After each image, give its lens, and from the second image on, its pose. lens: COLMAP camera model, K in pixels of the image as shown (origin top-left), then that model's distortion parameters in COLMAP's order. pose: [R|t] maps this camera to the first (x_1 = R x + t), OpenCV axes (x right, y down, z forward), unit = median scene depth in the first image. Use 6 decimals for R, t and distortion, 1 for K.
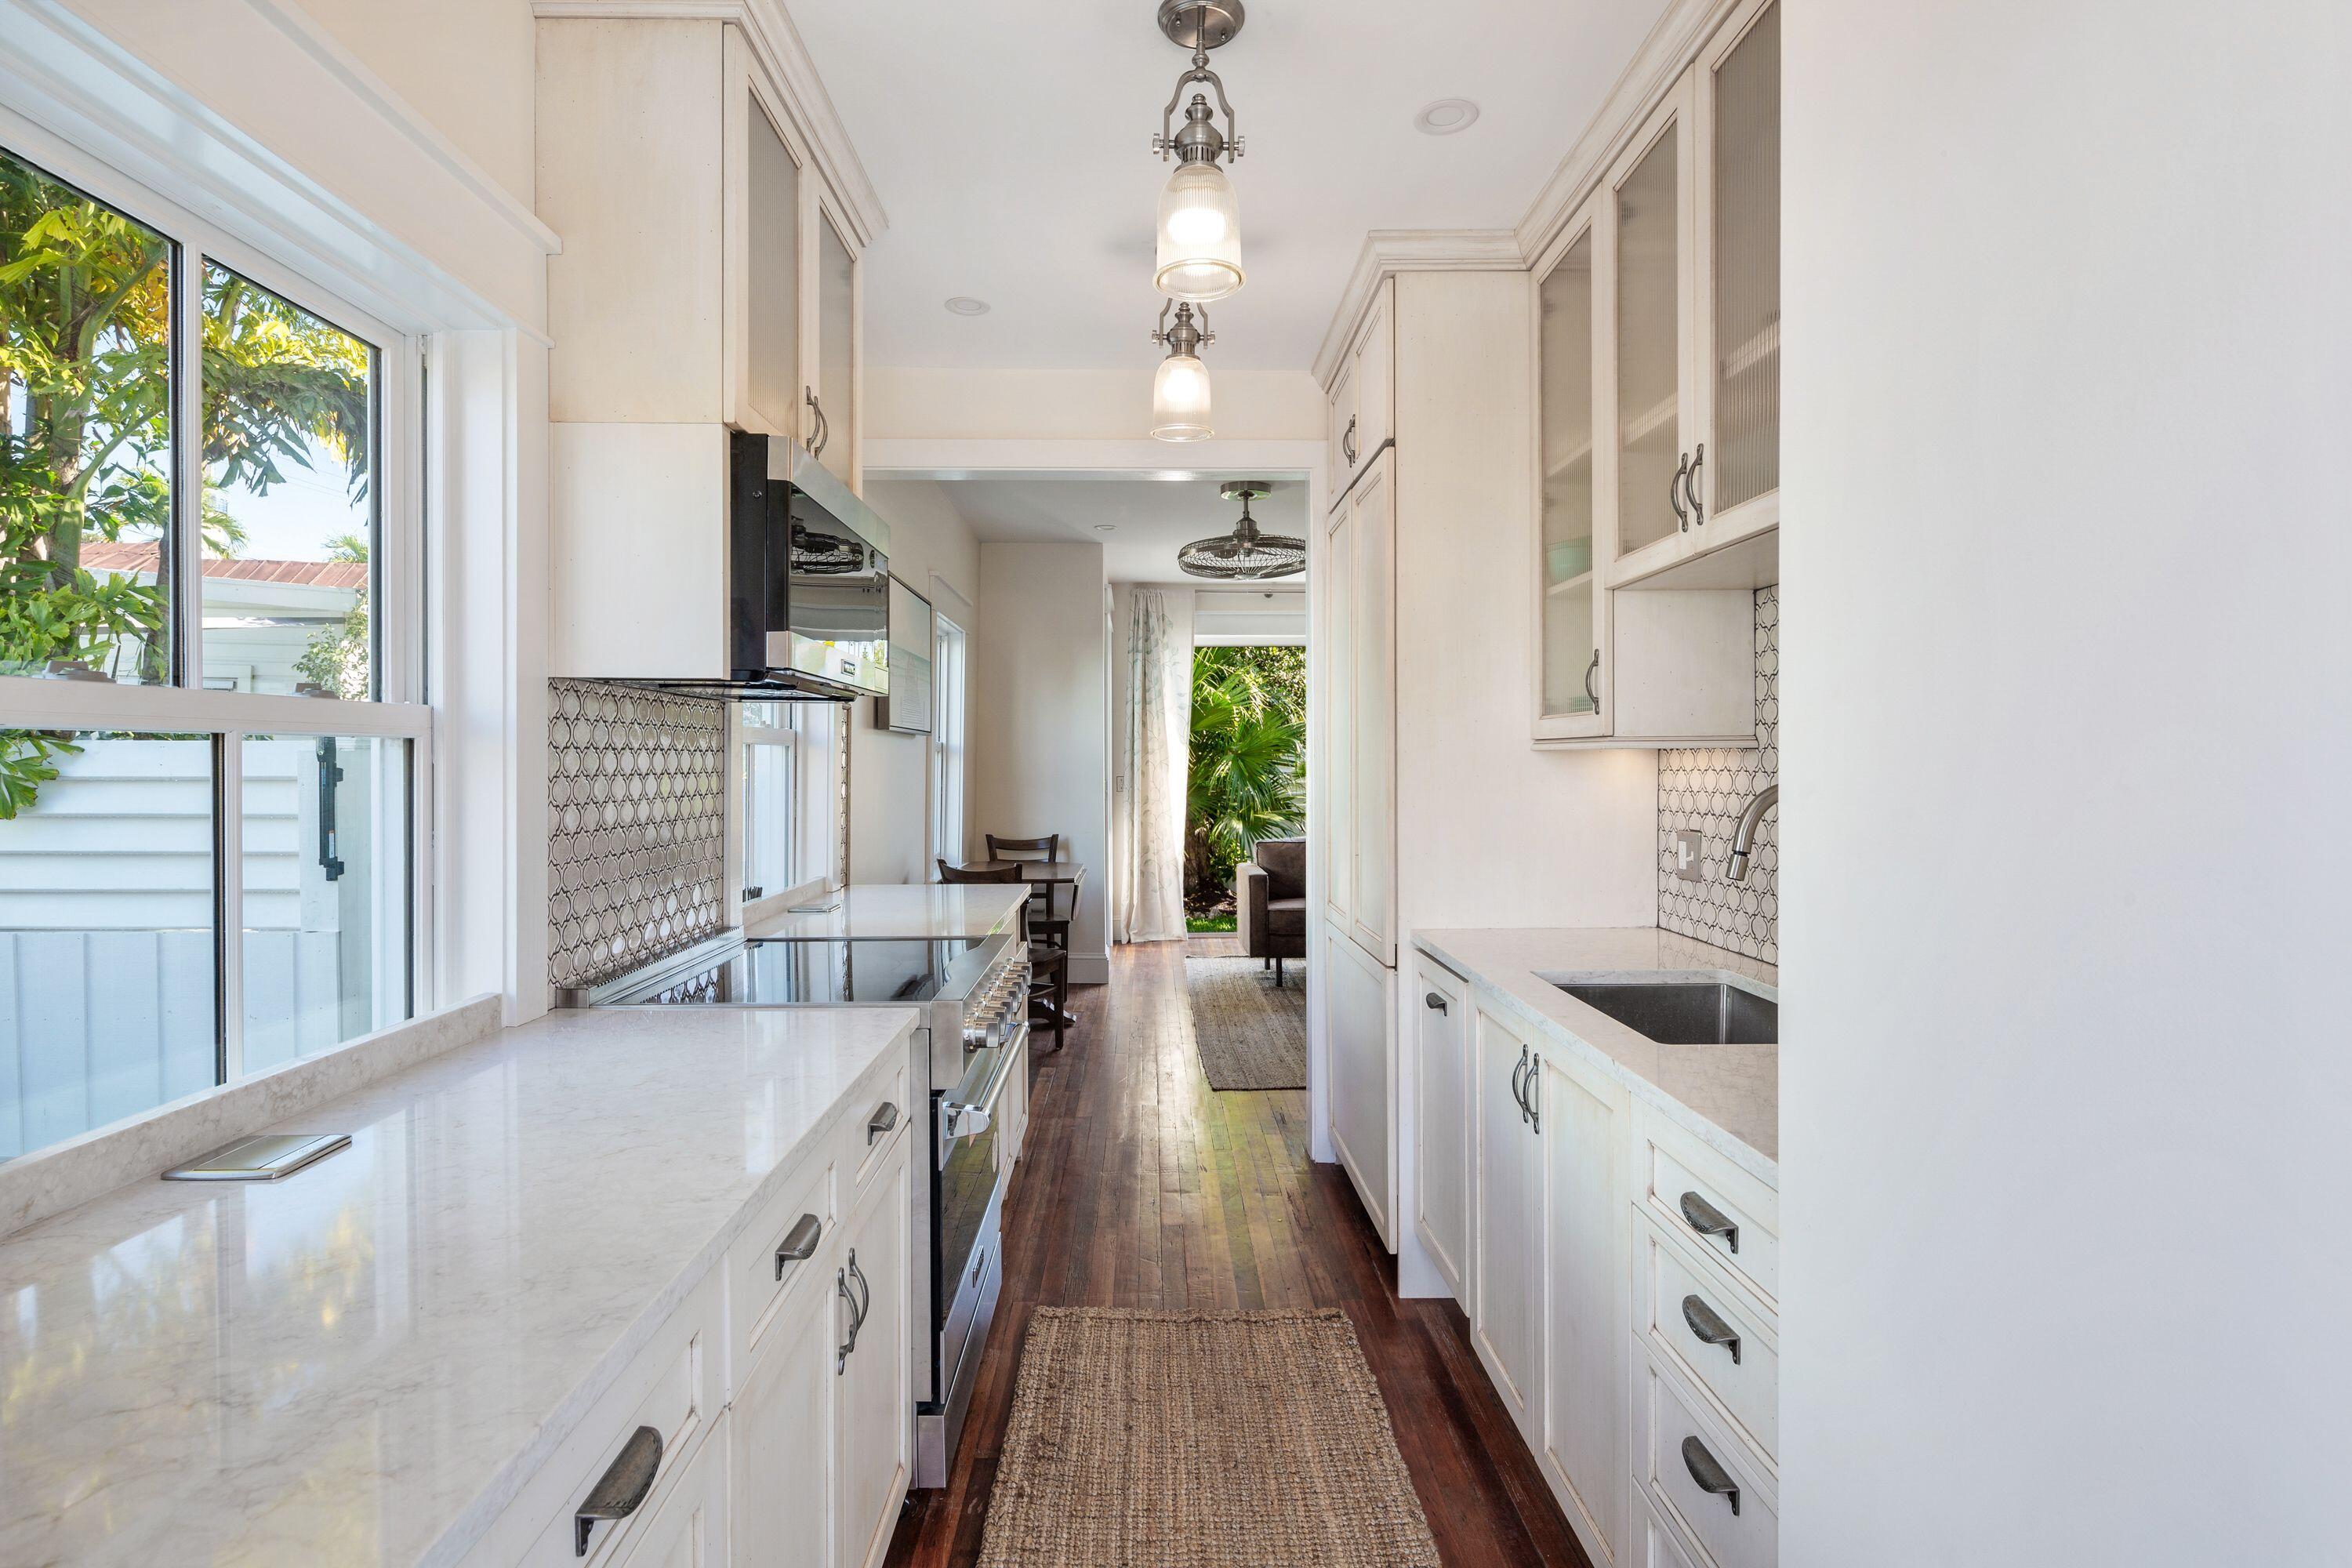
lens RADIAL K [[1145.4, 0, 1187.5], [0, 1145.4, 766.4], [0, 0, 1]] dist [0.001132, -0.001234]
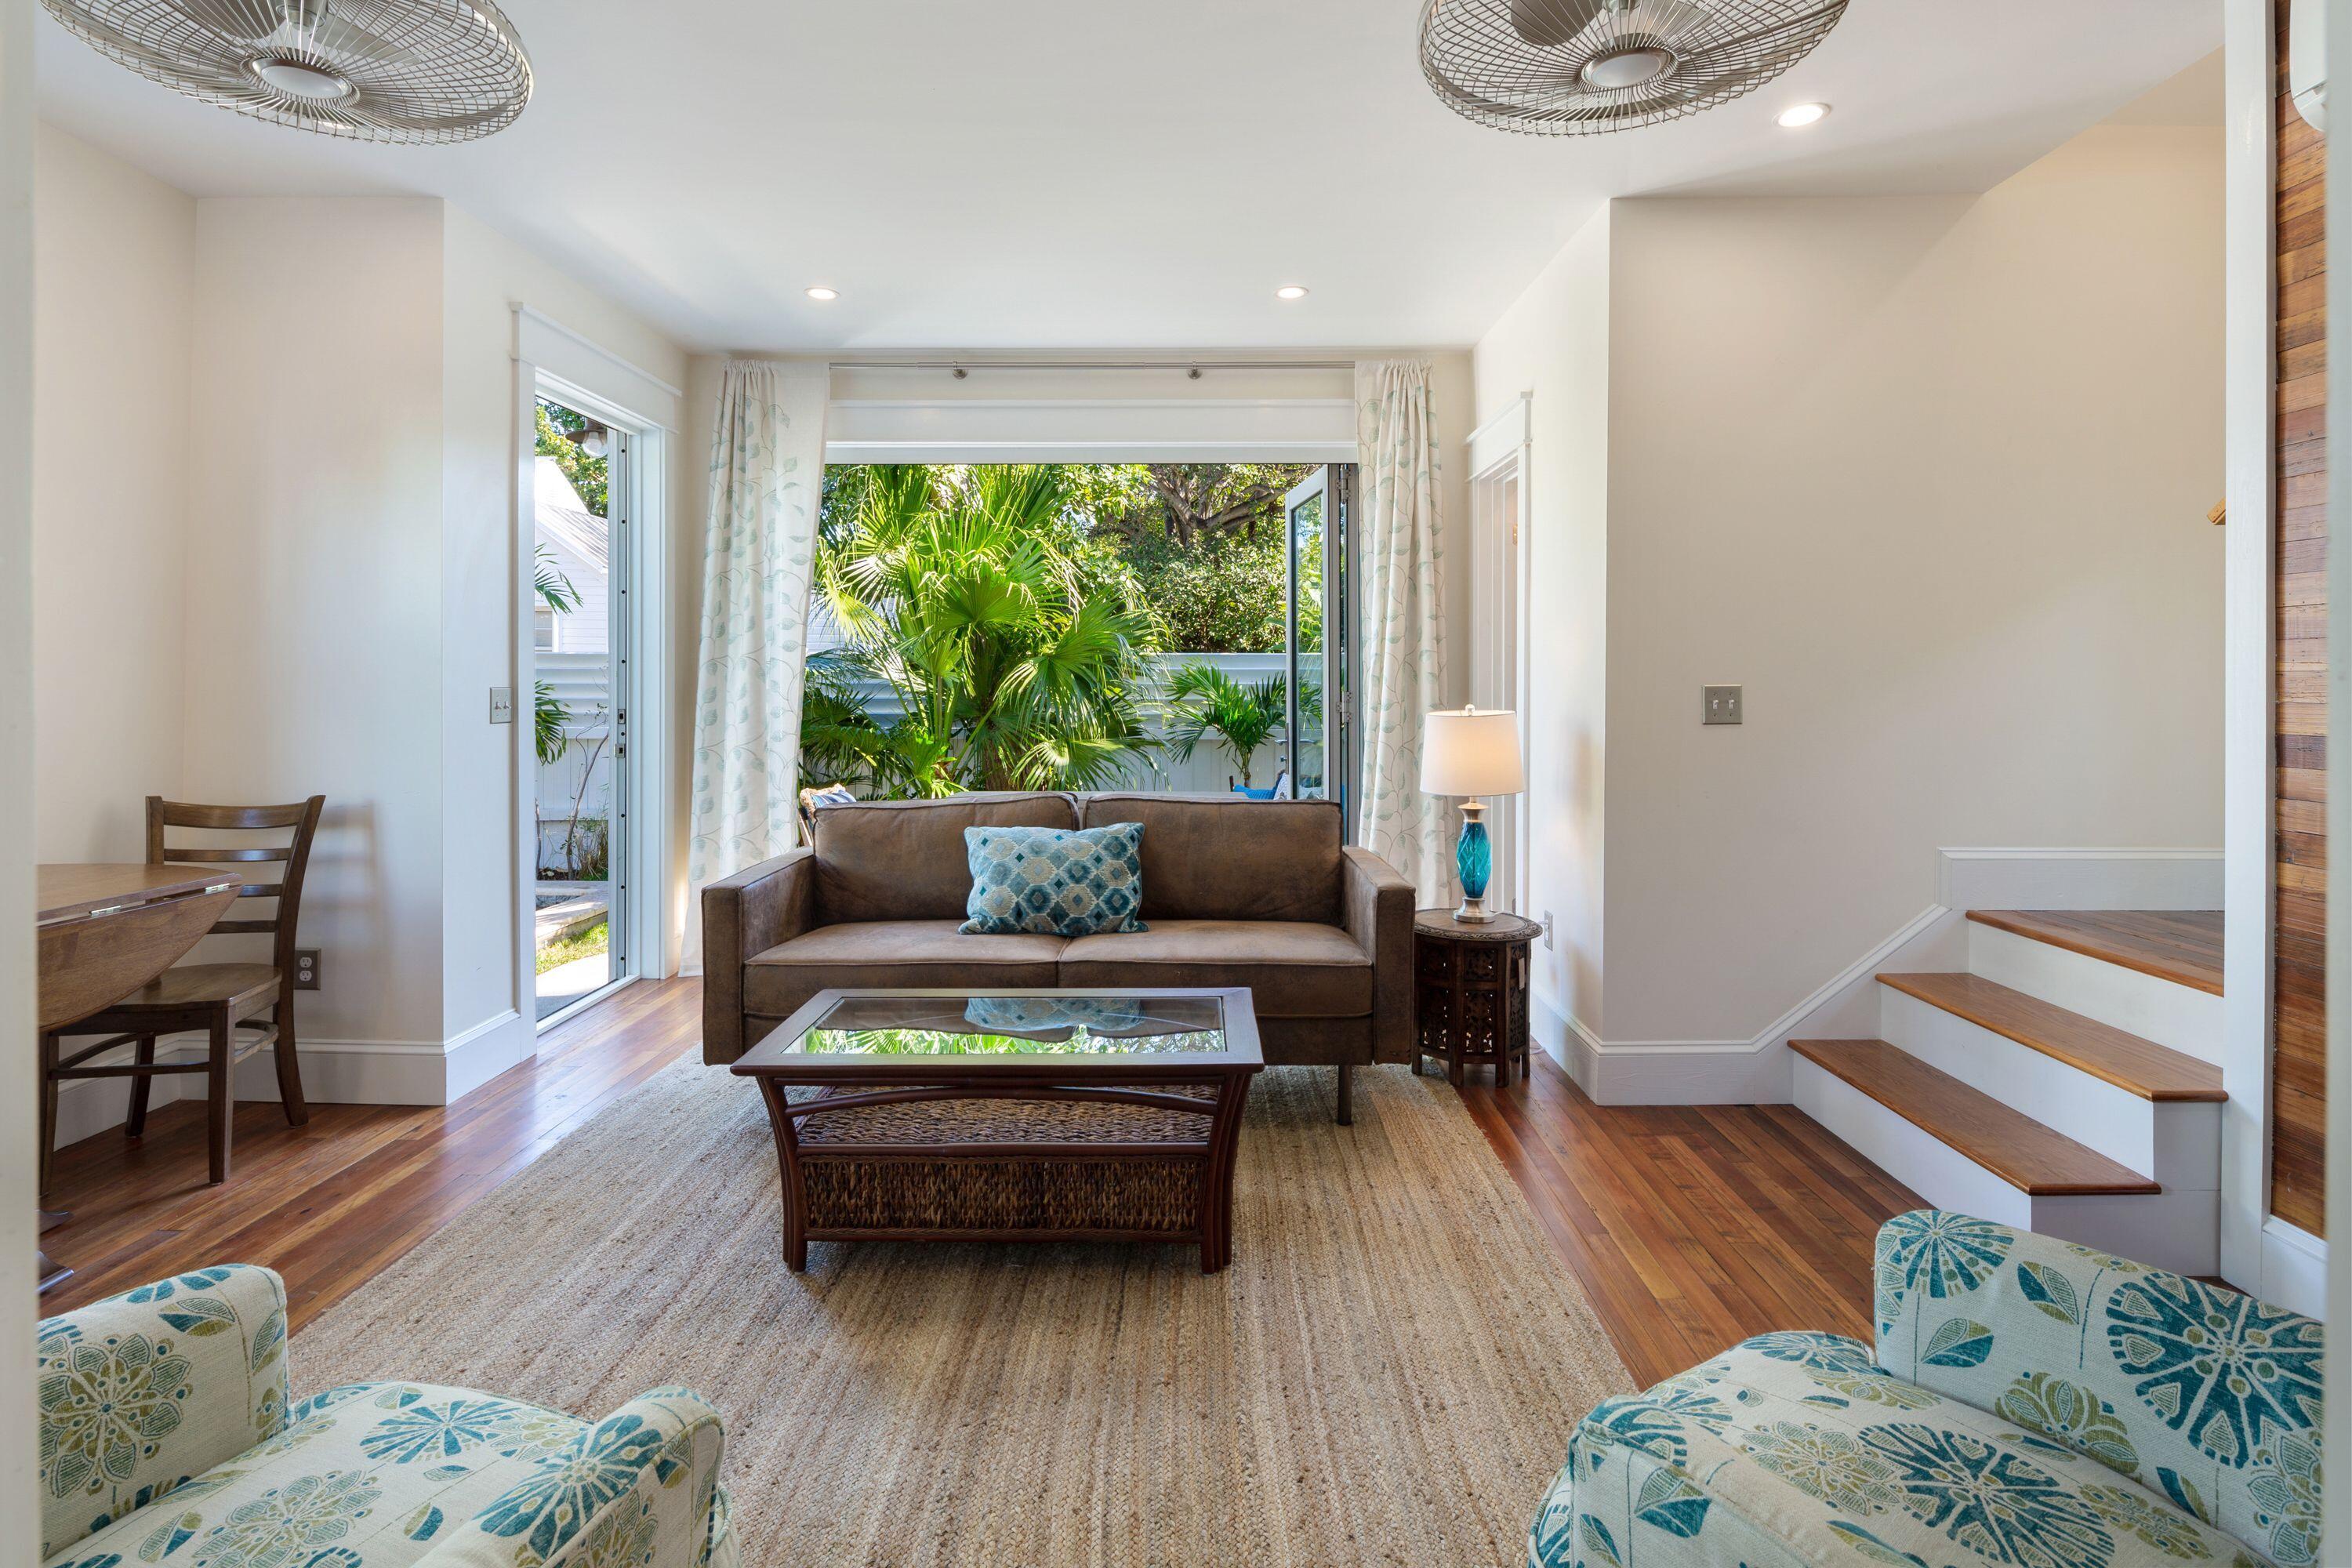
lens RADIAL K [[1145.4, 0, 1165.8], [0, 1145.4, 673.7], [0, 0, 1]] dist [0.001132, -0.001234]
pose [[0.998755, 0.002713, -0.049806, 0.328738], [-0.003270, 0.999933, -0.011106, 0.016099], [0.049772, 0.011255, 0.998697, 0.685285]]
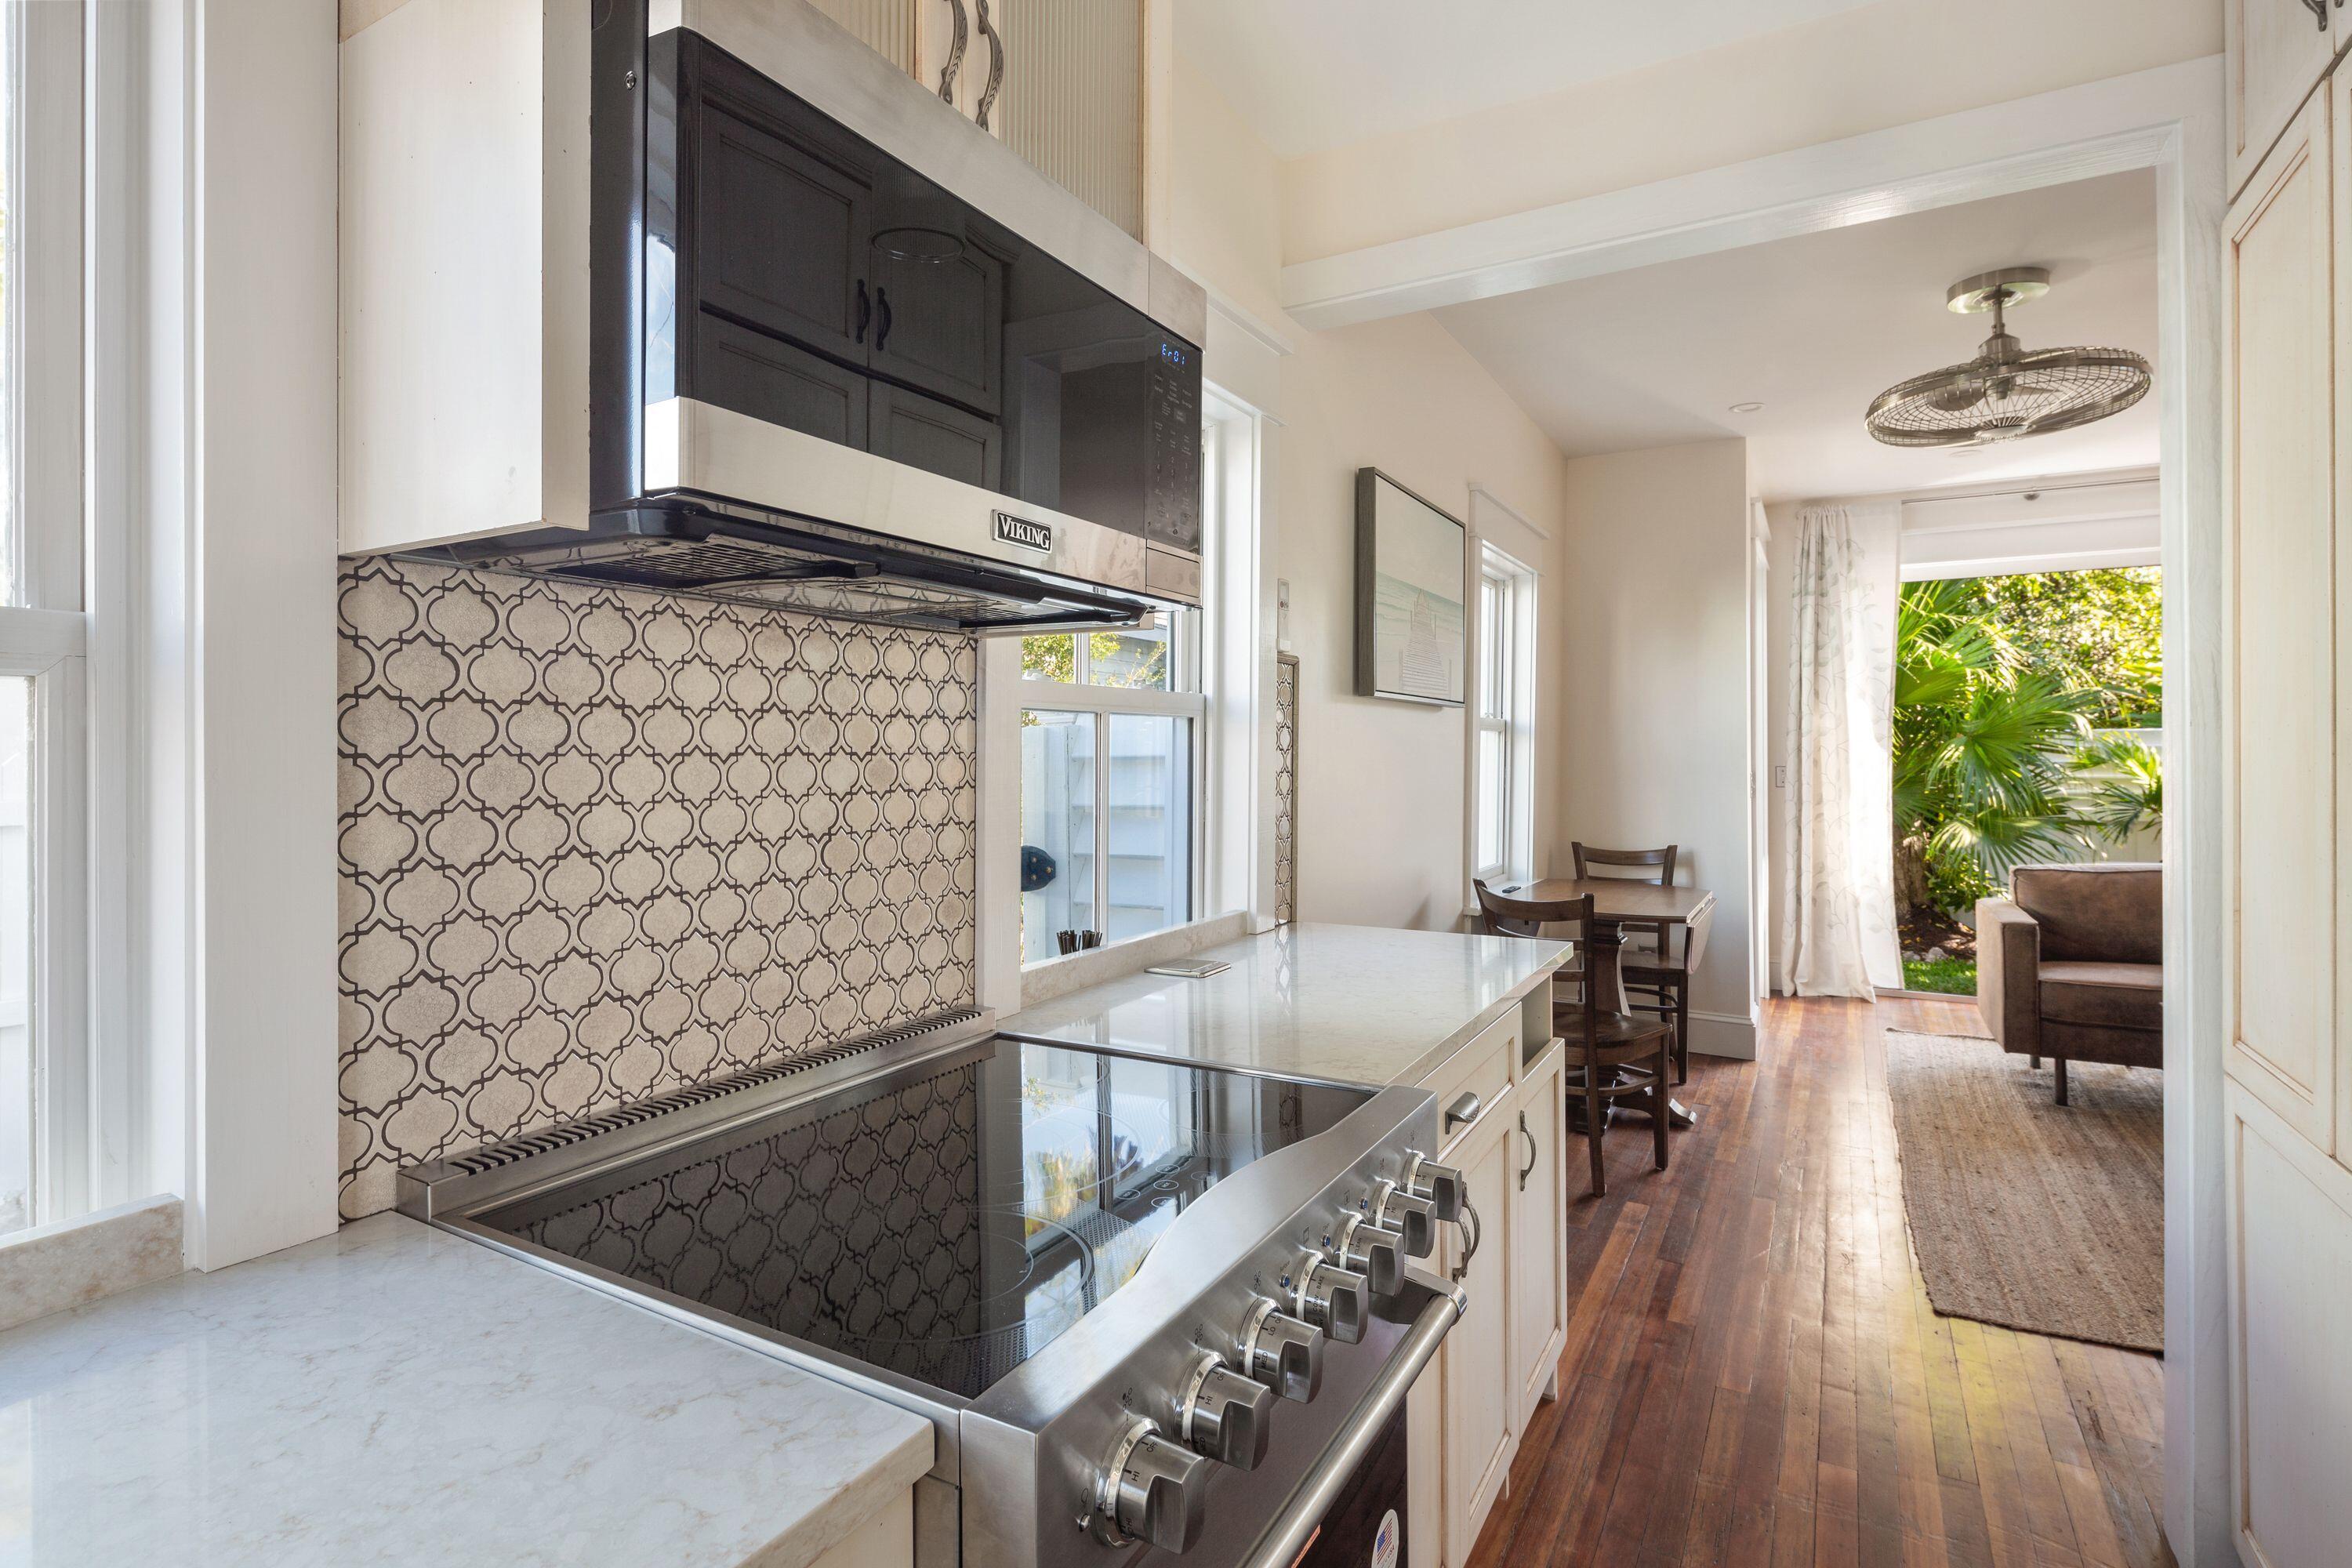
lens RADIAL K [[1145.4, 0, 1169.9], [0, 1145.4, 747.1], [0, 0, 1]] dist [0.001132, -0.001234]
pose [[0.844986, -0.002618, -0.534782, 0.005072], [-0.001275, 0.999975, -0.006910, 0.003173], [0.534787, 0.006521, 0.844962, 0.272856]]
